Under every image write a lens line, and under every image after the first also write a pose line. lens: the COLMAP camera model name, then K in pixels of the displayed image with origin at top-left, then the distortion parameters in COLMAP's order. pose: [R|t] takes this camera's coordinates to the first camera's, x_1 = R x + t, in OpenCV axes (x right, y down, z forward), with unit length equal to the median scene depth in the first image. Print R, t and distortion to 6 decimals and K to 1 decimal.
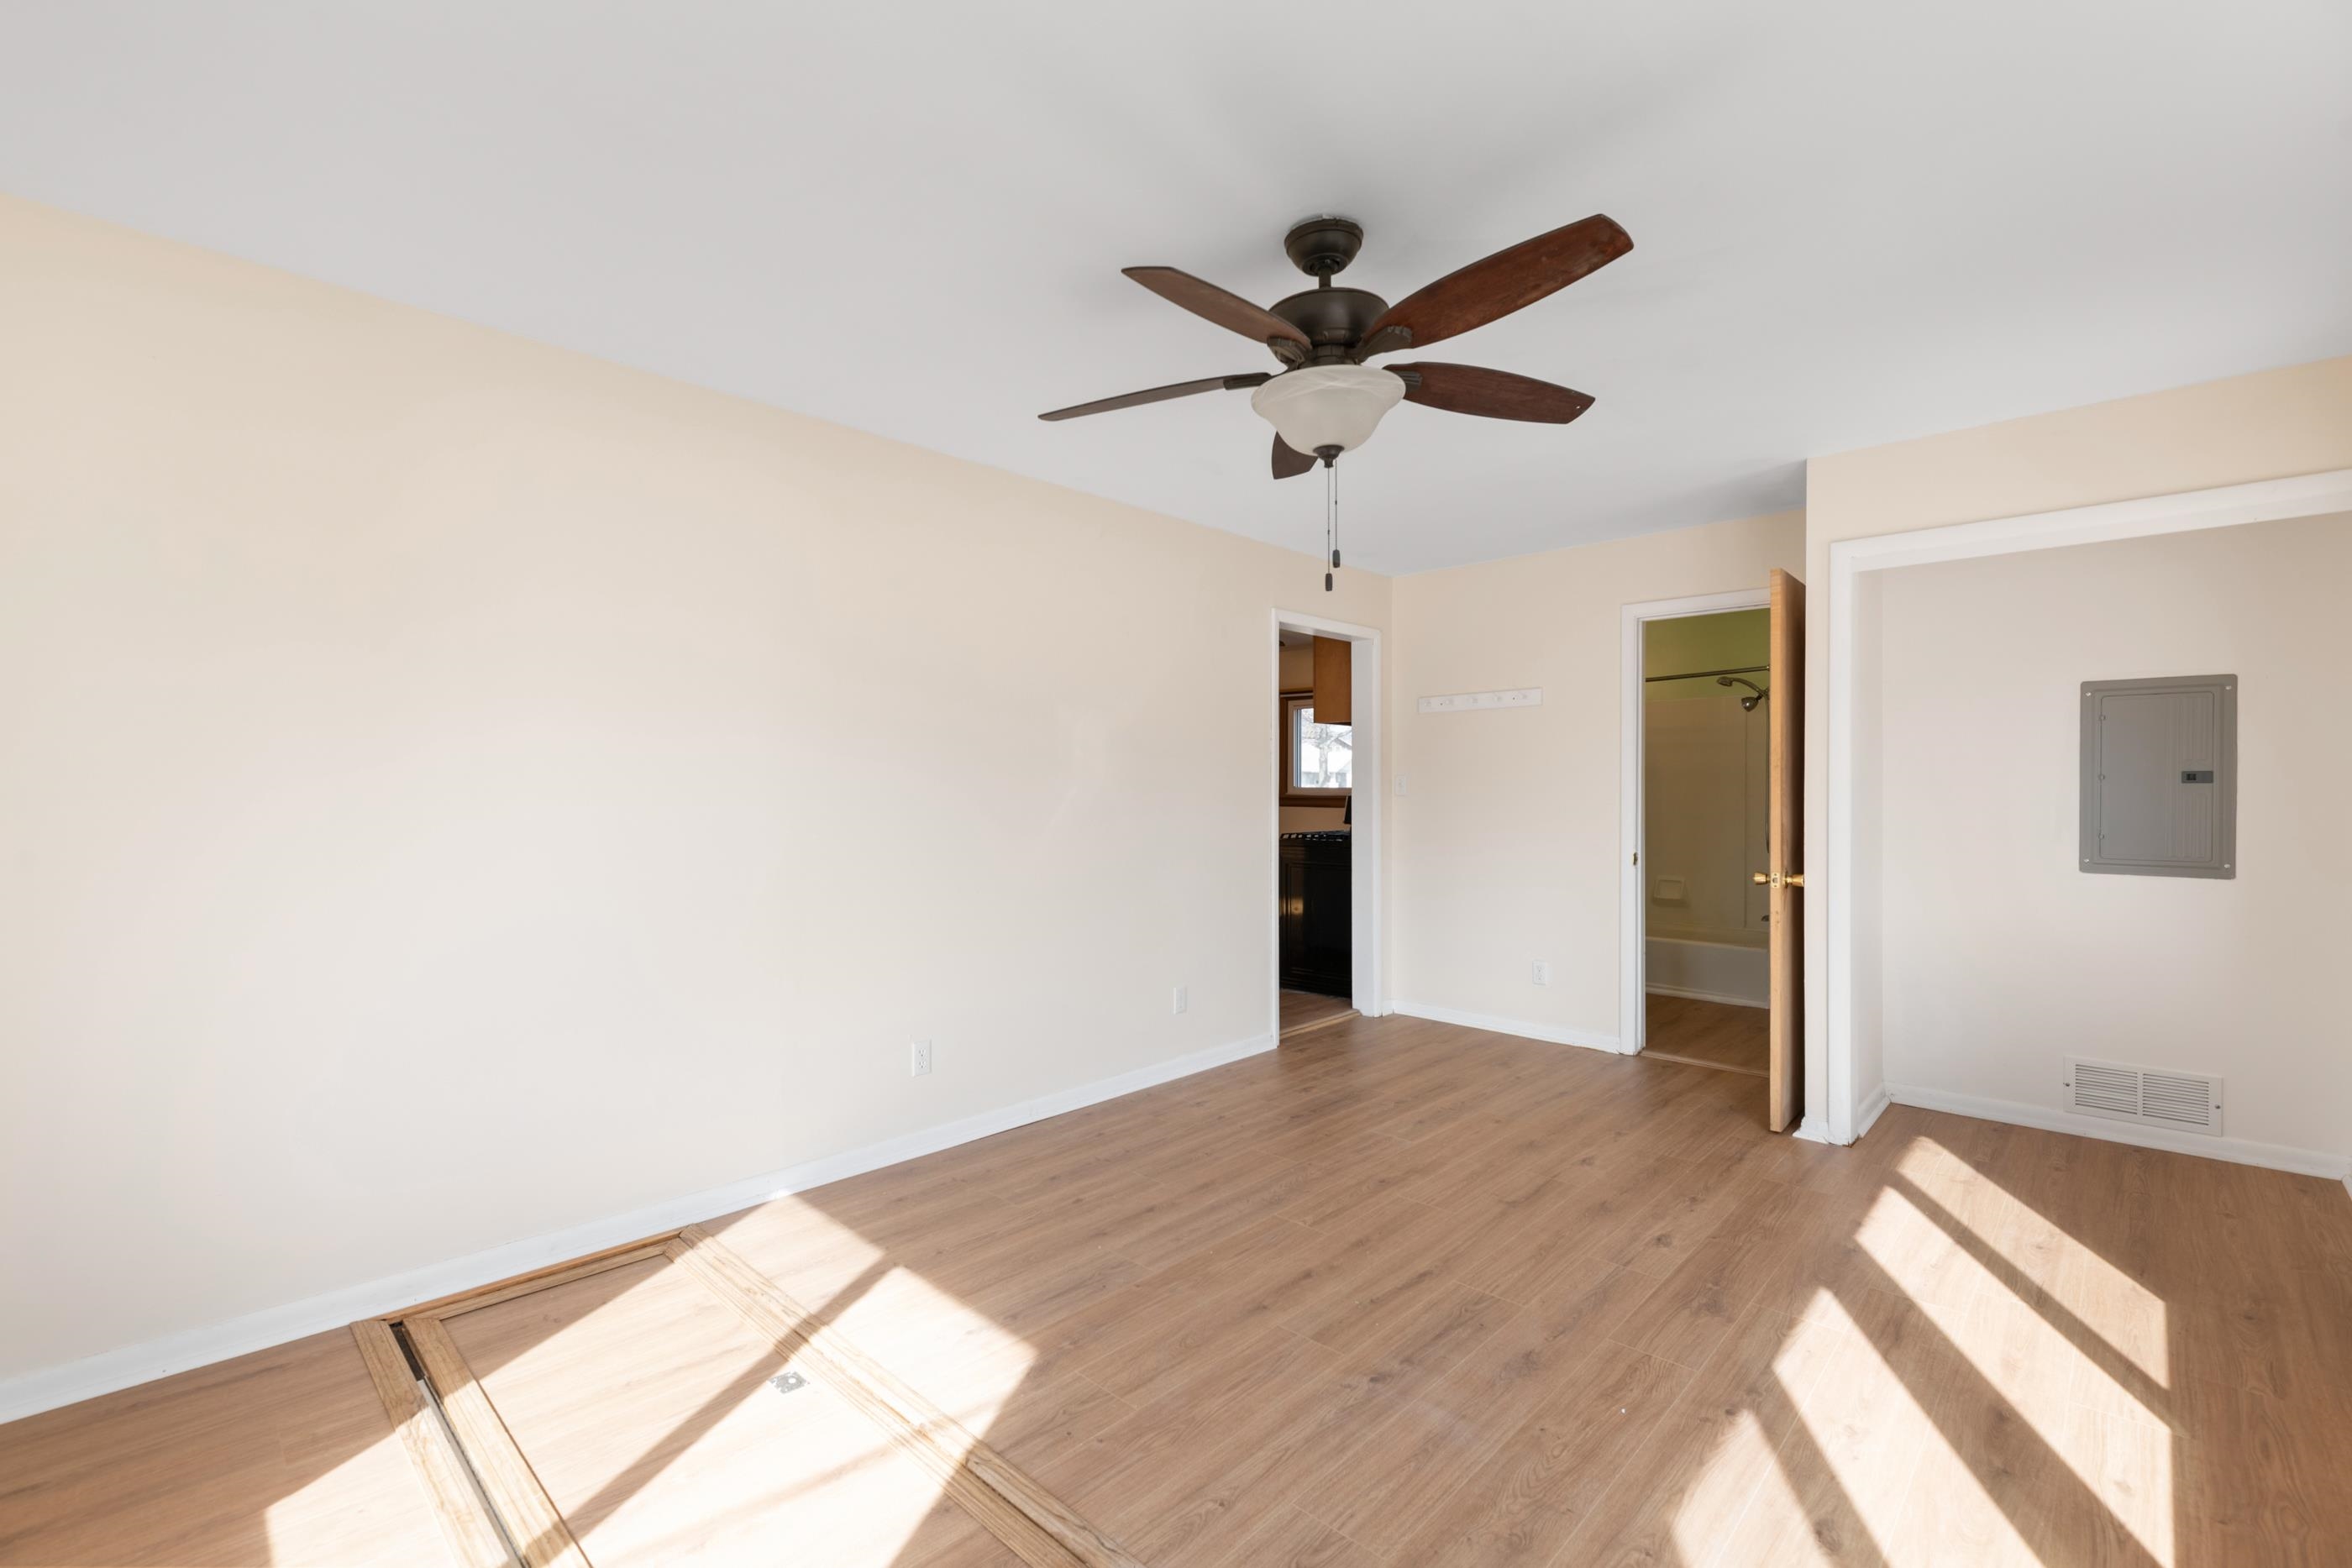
lens RADIAL K [[1013.5, 0, 1176.0], [0, 1013.5, 784.0], [0, 0, 1]] dist [-0.000360, -0.000604]
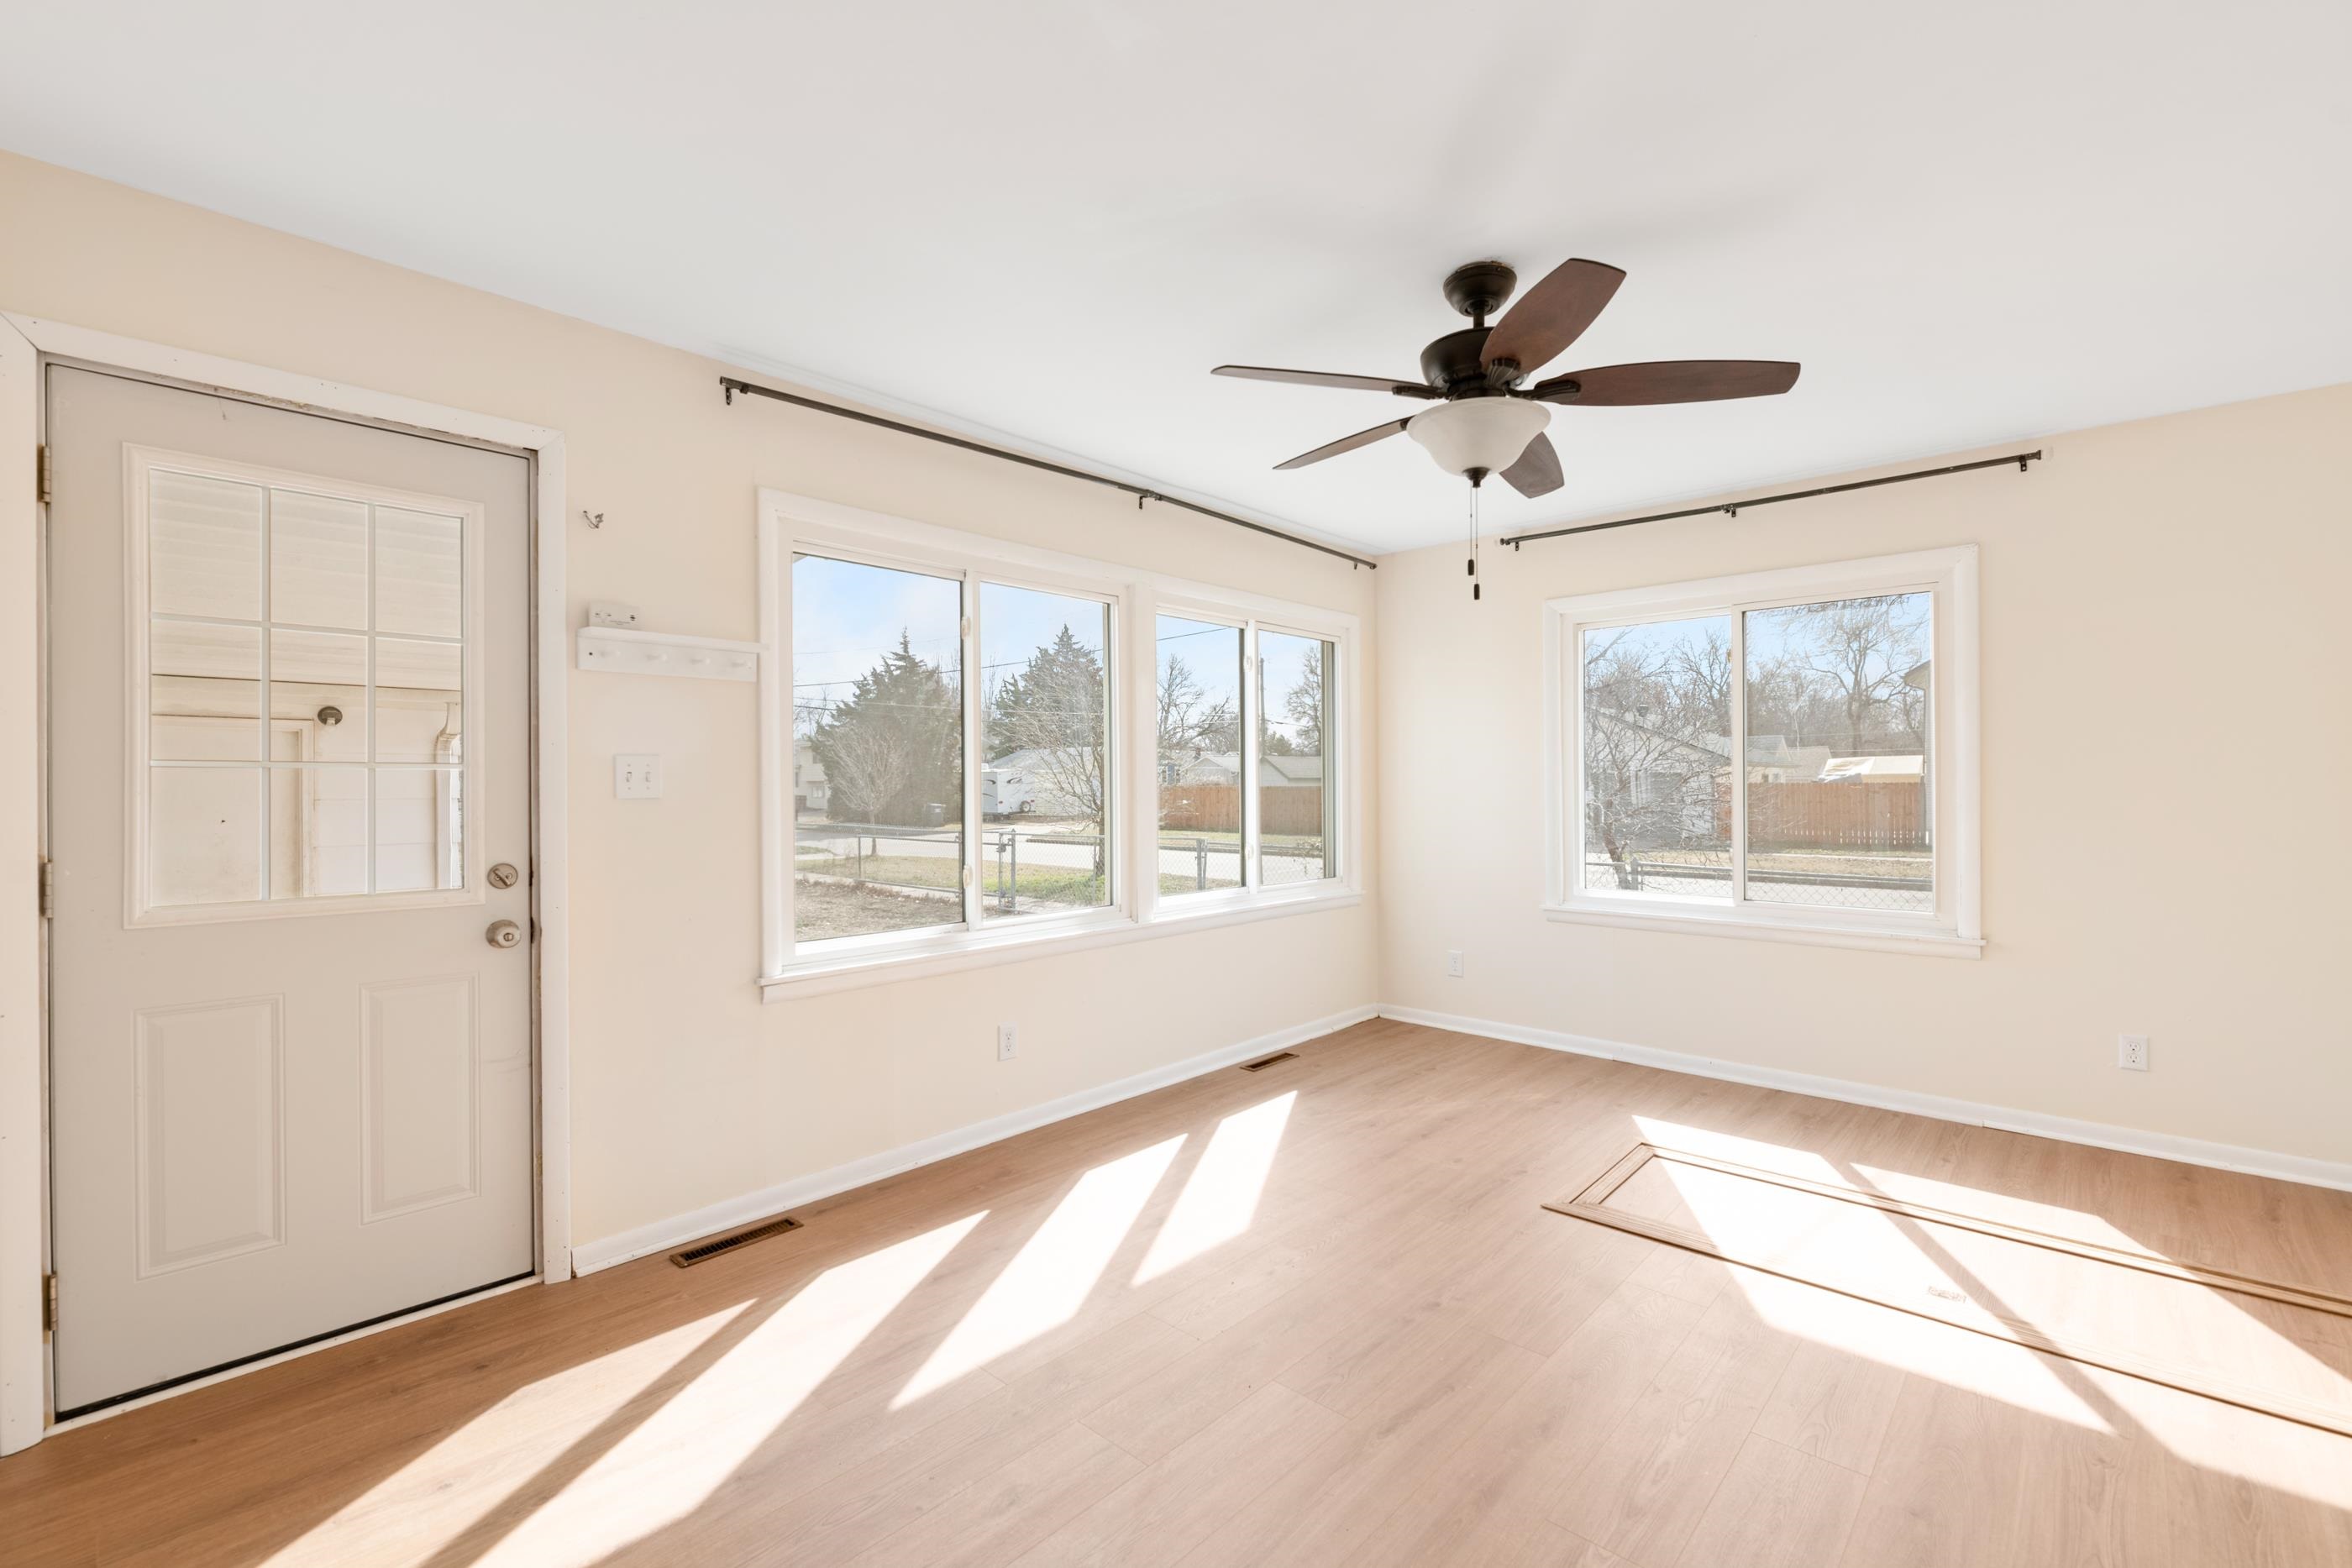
lens RADIAL K [[1013.5, 0, 1176.0], [0, 1013.5, 784.0], [0, 0, 1]] dist [-0.000360, -0.000604]
pose [[-0.999853, 0.003374, -0.016799, 0.496340], [0.003369, 0.999994, 0.000286, 0.009297], [0.016800, 0.000229, -0.999859, 2.095091]]
